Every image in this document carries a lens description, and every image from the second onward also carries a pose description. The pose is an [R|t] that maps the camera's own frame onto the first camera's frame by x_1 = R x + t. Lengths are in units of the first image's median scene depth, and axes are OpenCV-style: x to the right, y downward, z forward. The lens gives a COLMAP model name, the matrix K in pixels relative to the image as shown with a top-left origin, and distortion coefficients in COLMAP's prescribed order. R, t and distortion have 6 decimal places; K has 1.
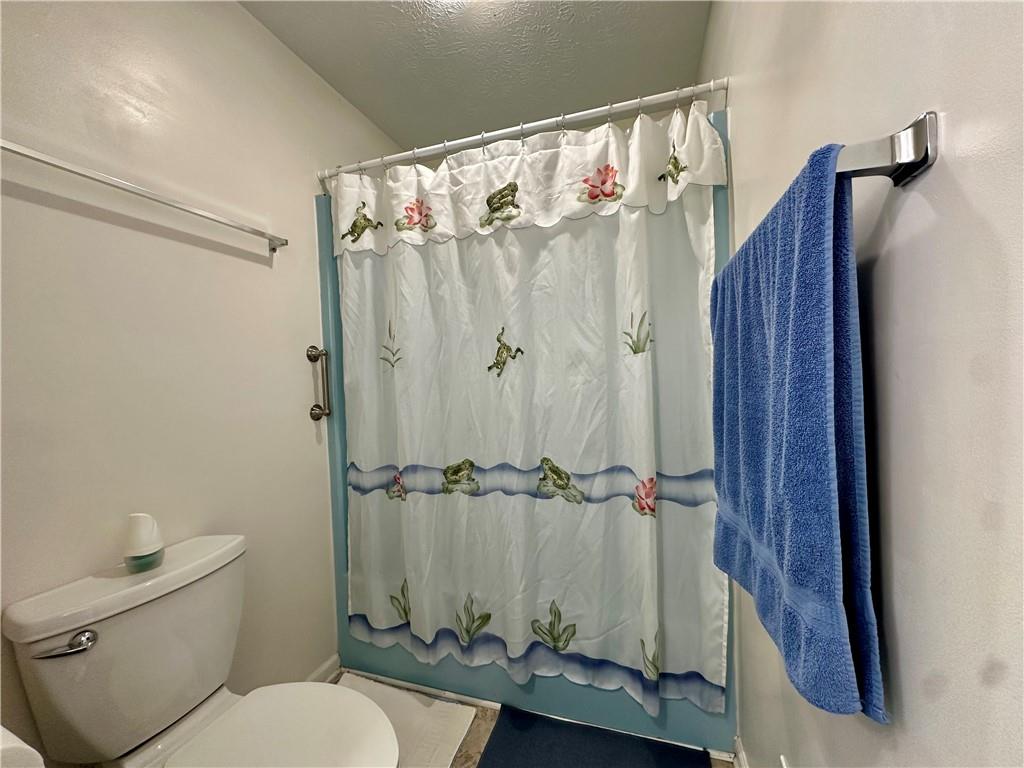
lens RADIAL K [[406.5, 0, 513.2], [0, 406.5, 385.5], [0, 0, 1]] dist [-0.006312, 0.000287]
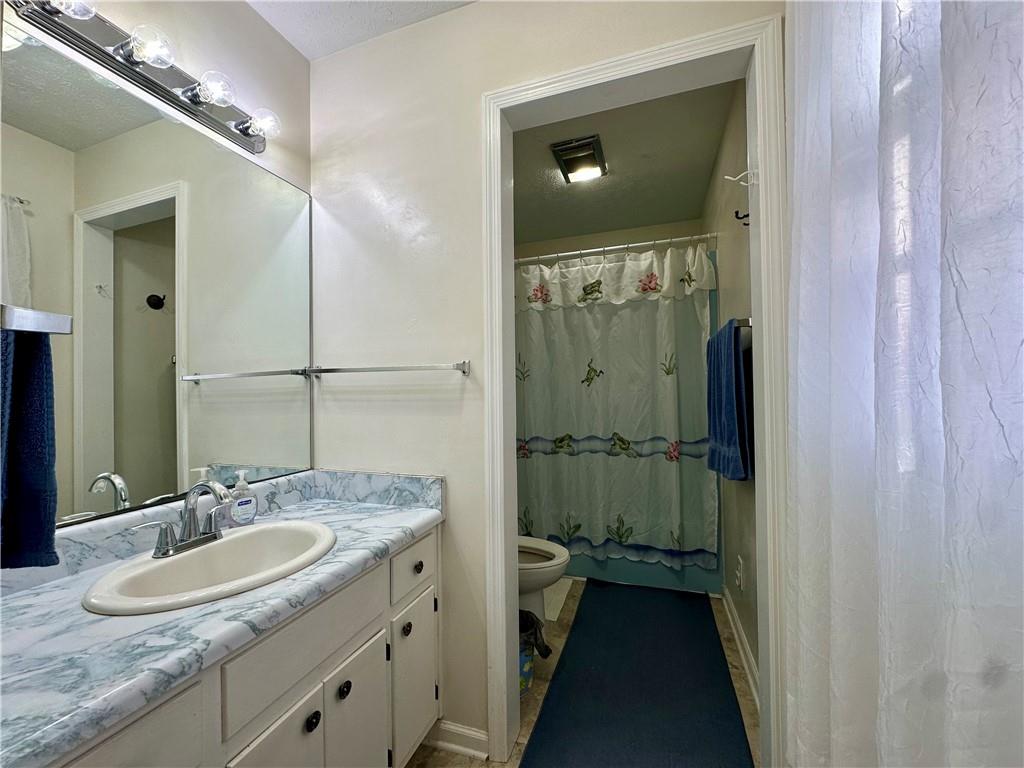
lens RADIAL K [[406.5, 0, 513.2], [0, 406.5, 385.5], [0, 0, 1]] dist [-0.006312, 0.000287]
pose [[0.999511, 0.018492, -0.025232, -0.328429], [-0.019668, 0.998692, -0.047194, 0.065876], [0.024326, 0.047667, 0.998567, -0.798710]]
